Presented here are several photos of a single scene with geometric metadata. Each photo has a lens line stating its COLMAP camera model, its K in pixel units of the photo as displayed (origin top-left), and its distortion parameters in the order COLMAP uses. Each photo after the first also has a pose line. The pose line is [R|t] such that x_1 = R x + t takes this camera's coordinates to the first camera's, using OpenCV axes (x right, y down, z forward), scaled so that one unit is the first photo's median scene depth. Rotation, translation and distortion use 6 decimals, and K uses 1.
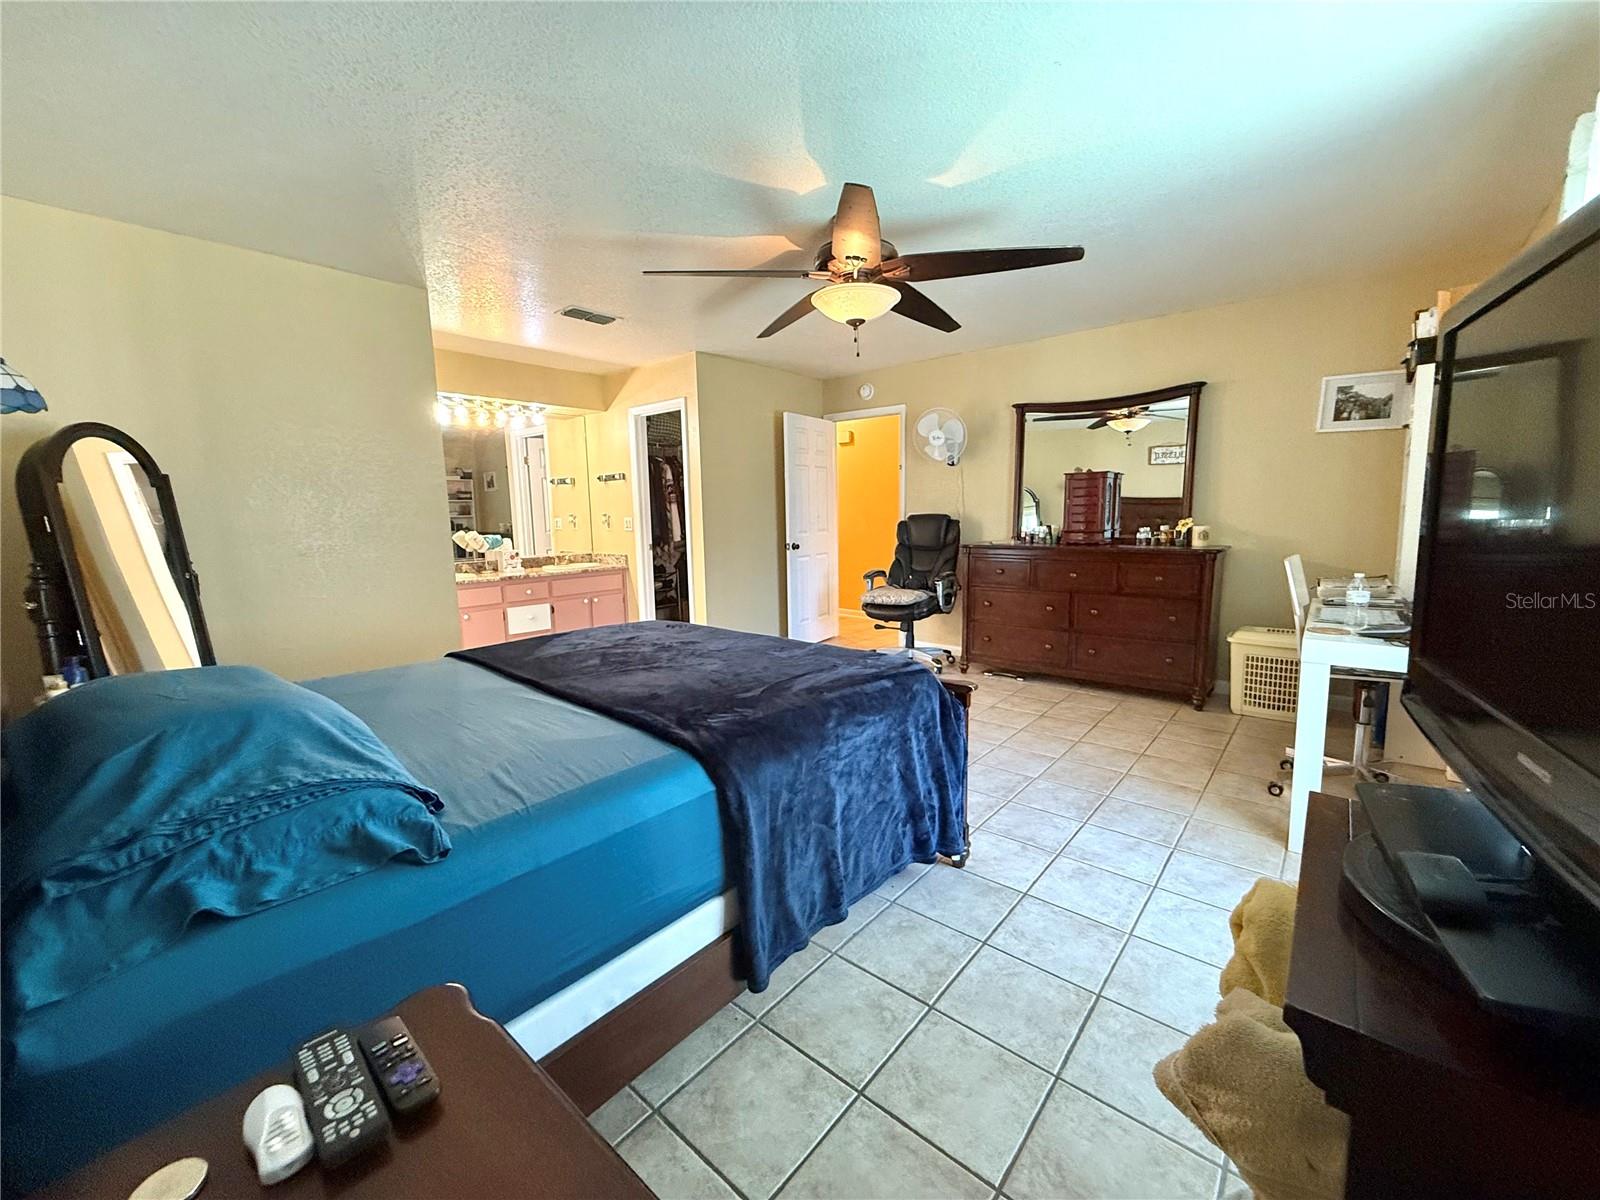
lens RADIAL K [[636.9, 0, 802.9], [0, 636.9, 599.6], [0, 0, 1]] dist [-0.000190, 0.000413]
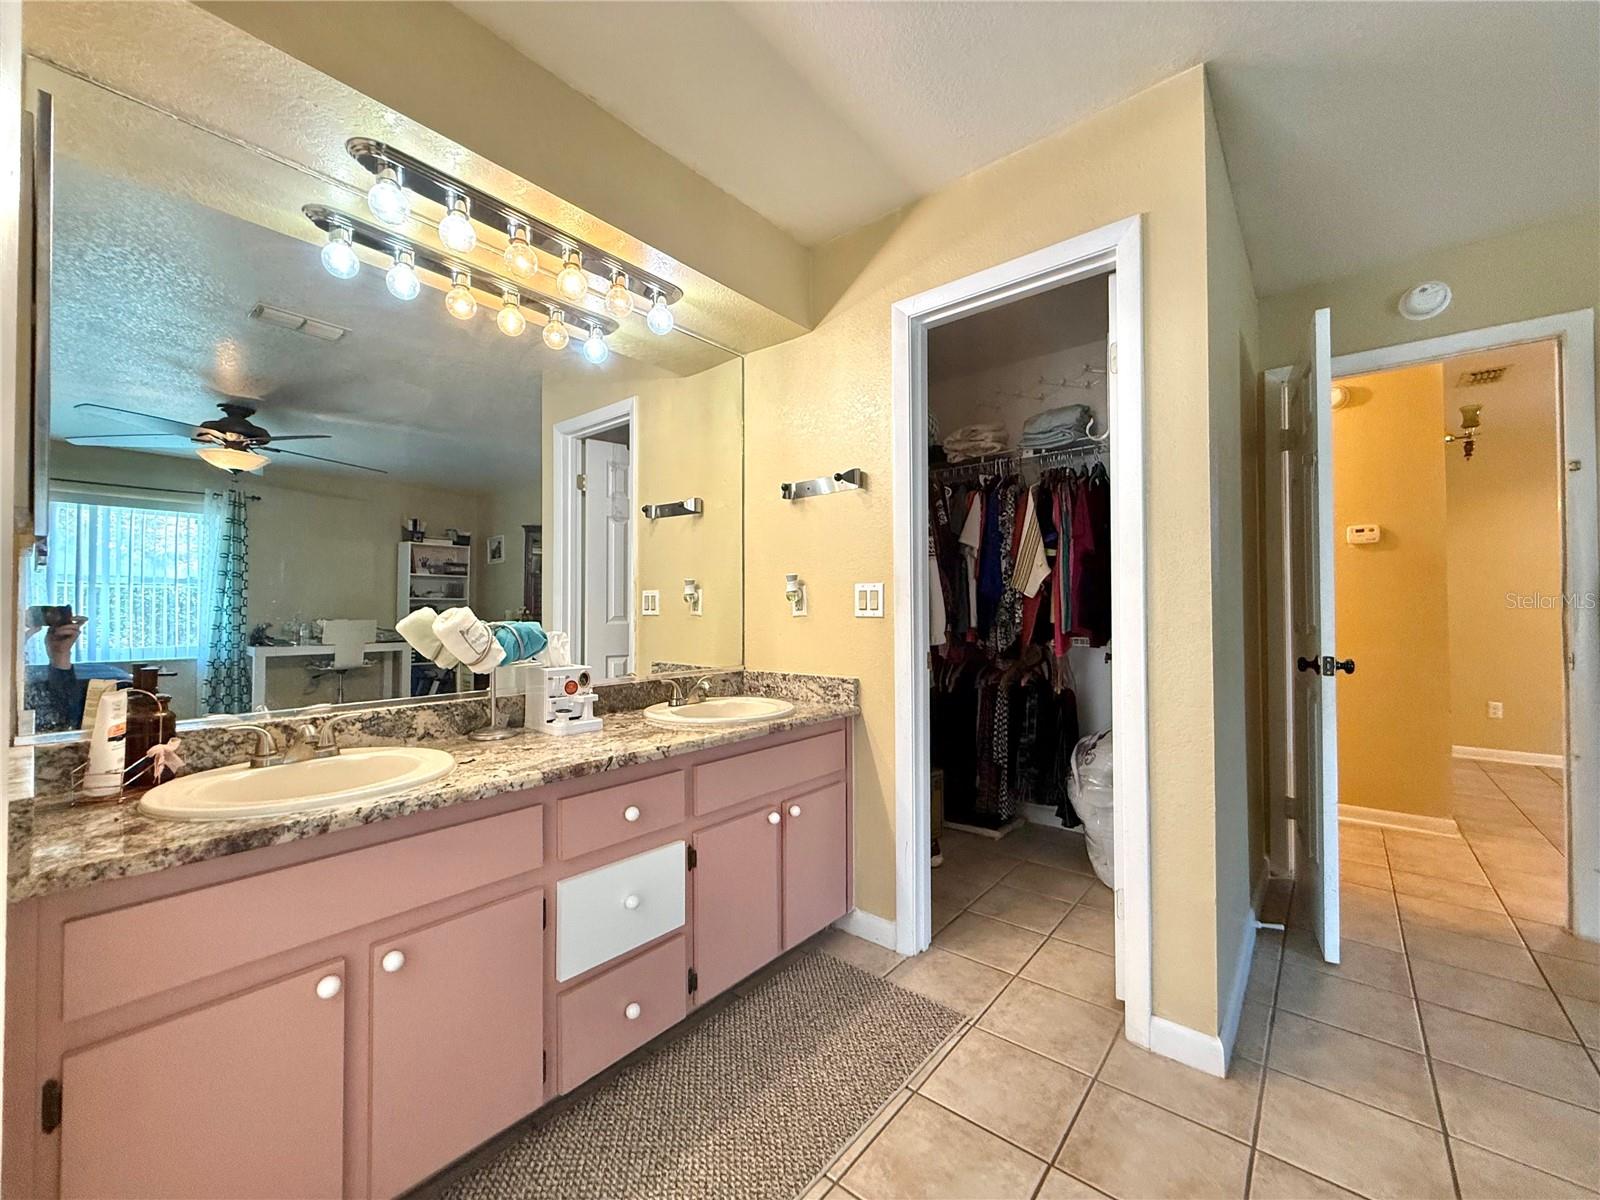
lens RADIAL K [[636.9, 0, 798.0], [0, 636.9, 598.2], [0, 0, 1]] dist [-0.000190, 0.000413]
pose [[0.999863, 0.015414, 0.006076, -0.330356], [-0.014257, 0.987280, -0.158349, -0.059817], [-0.008440, 0.158241, 0.987364, 0.642266]]
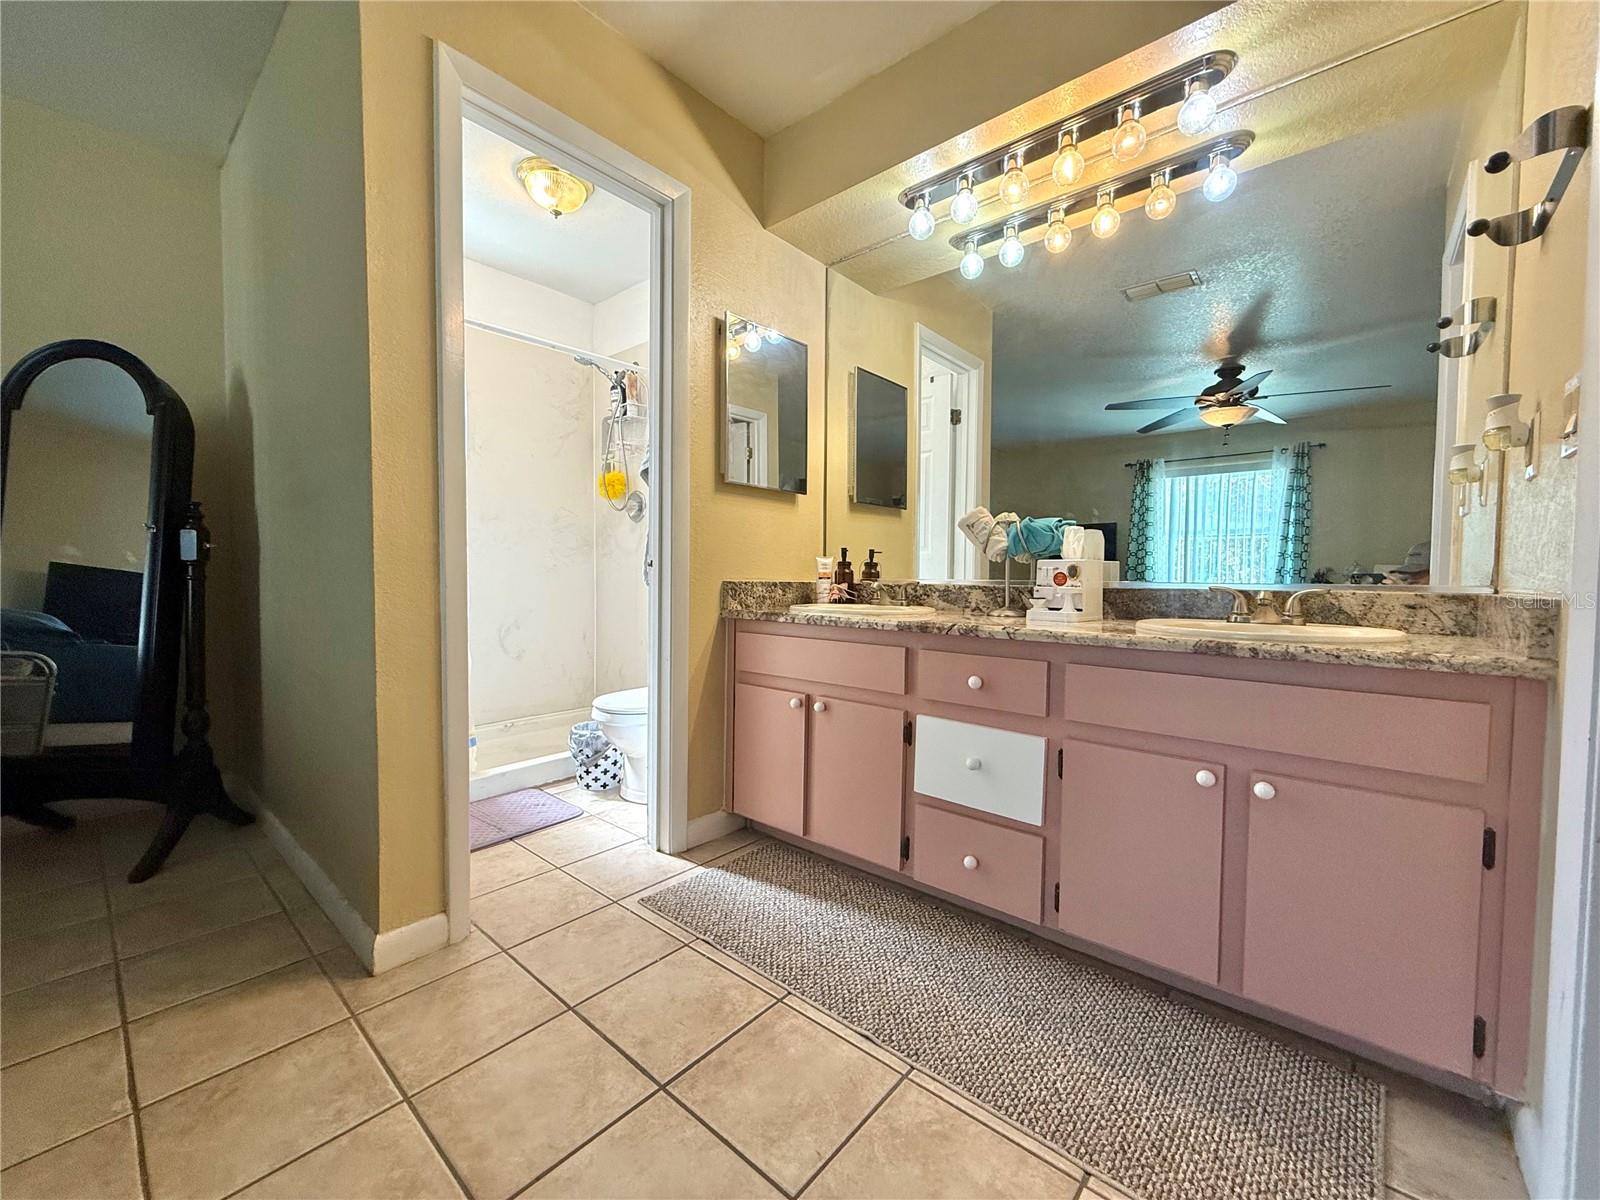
lens RADIAL K [[636.9, 0, 799.9], [0, 636.9, 598.0], [0, 0, 1]] dist [-0.000190, 0.000413]
pose [[-0.004307, 0.057299, -0.998348, -0.110408], [-0.147042, 0.987469, 0.057309, -0.053923], [0.989121, 0.147046, 0.004172, 0.840435]]
